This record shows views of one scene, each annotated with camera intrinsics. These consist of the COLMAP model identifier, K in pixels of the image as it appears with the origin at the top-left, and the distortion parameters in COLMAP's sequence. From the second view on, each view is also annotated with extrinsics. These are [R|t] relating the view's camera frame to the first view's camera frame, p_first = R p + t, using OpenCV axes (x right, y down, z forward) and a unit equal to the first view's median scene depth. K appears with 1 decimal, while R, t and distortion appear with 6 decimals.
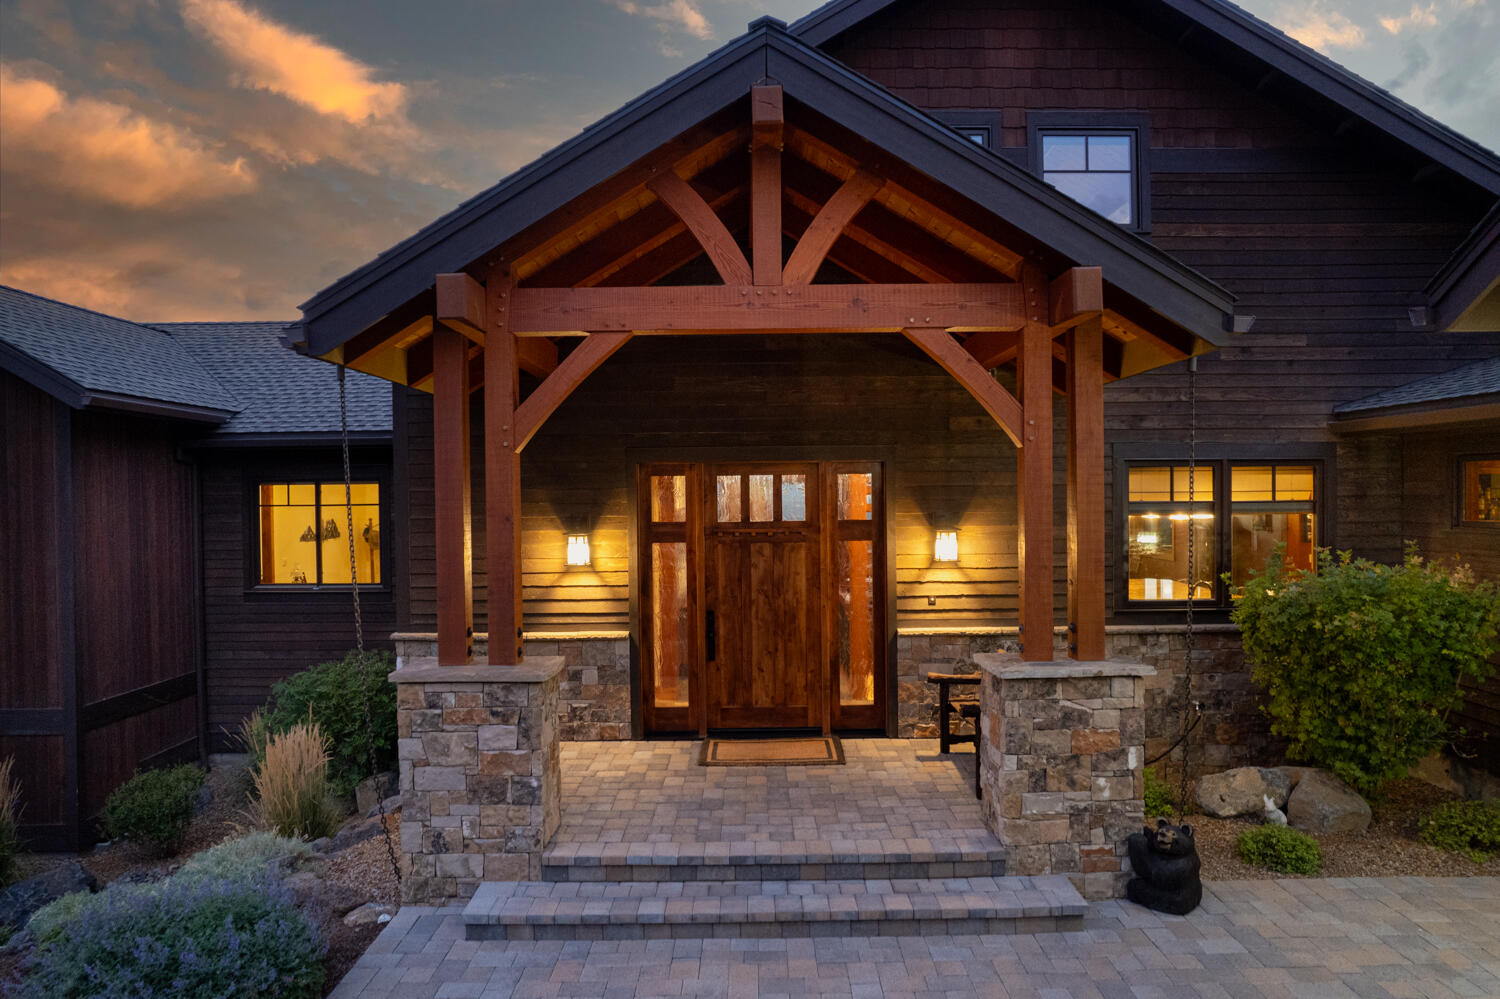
lens RADIAL K [[977.3, 0, 750.0], [0, 977.3, 499.5], [0, 0, 1]] dist [-0.073660, 0.069888]
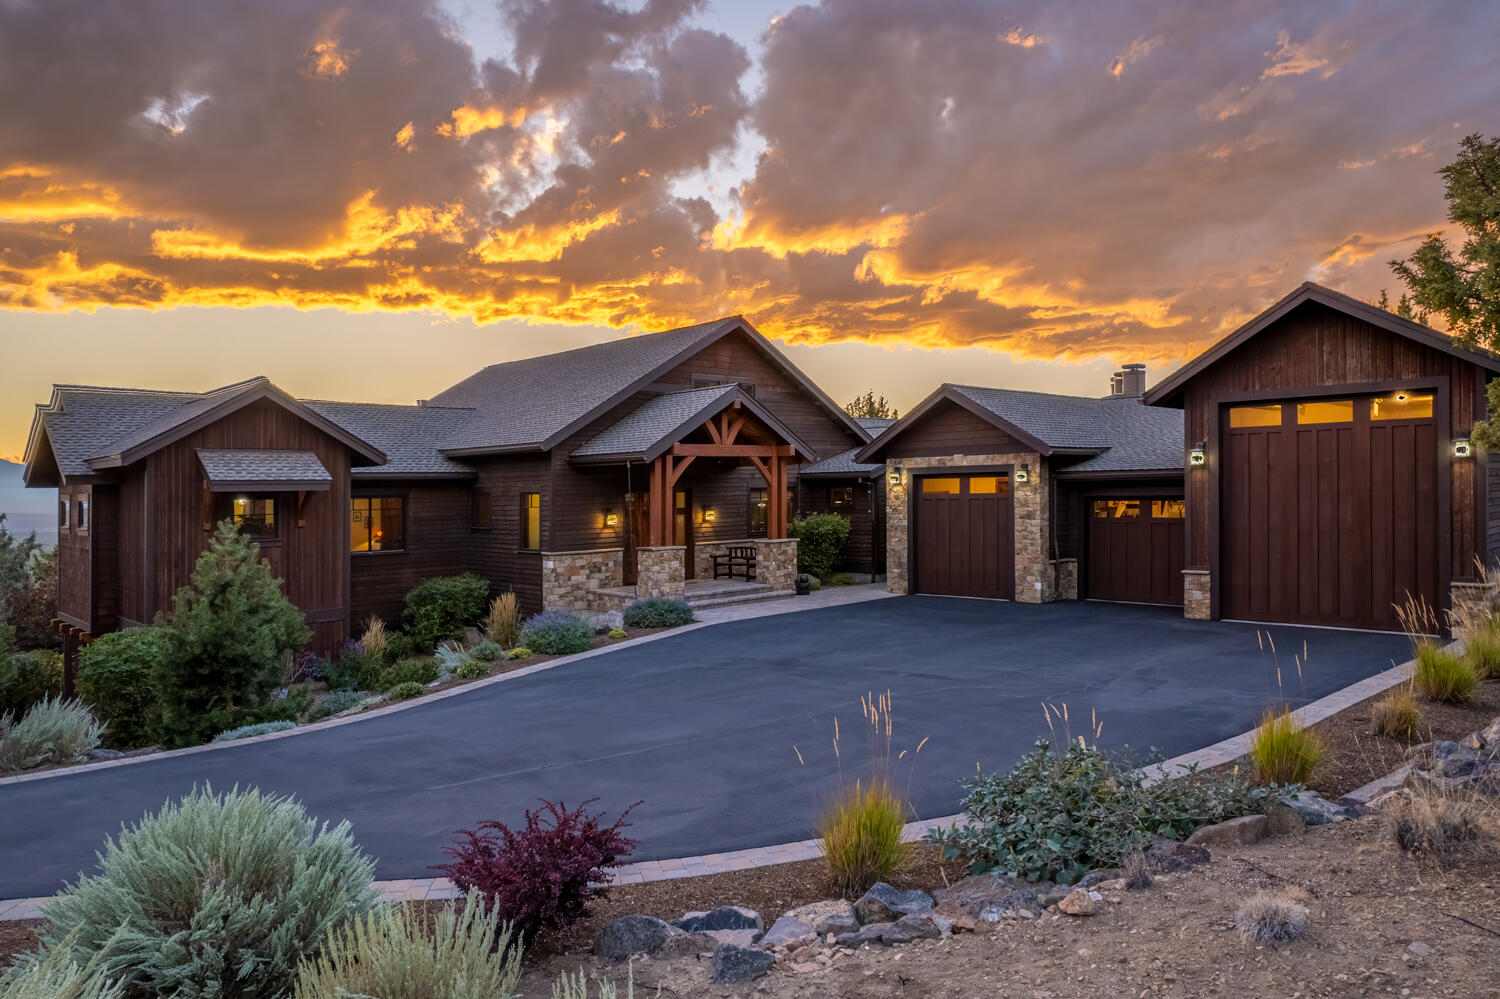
lens RADIAL K [[999.2, 0, 750.0], [0, 999.2, 499.5], [0, 0, 1]] dist [-0.000354, -0.000018]
pose [[0.735584, -0.012319, 0.677322, -2.607507], [0.018440, 0.999828, -0.001840, 0.009162], [-0.677183, 0.013843, 0.735685, -1.998131]]
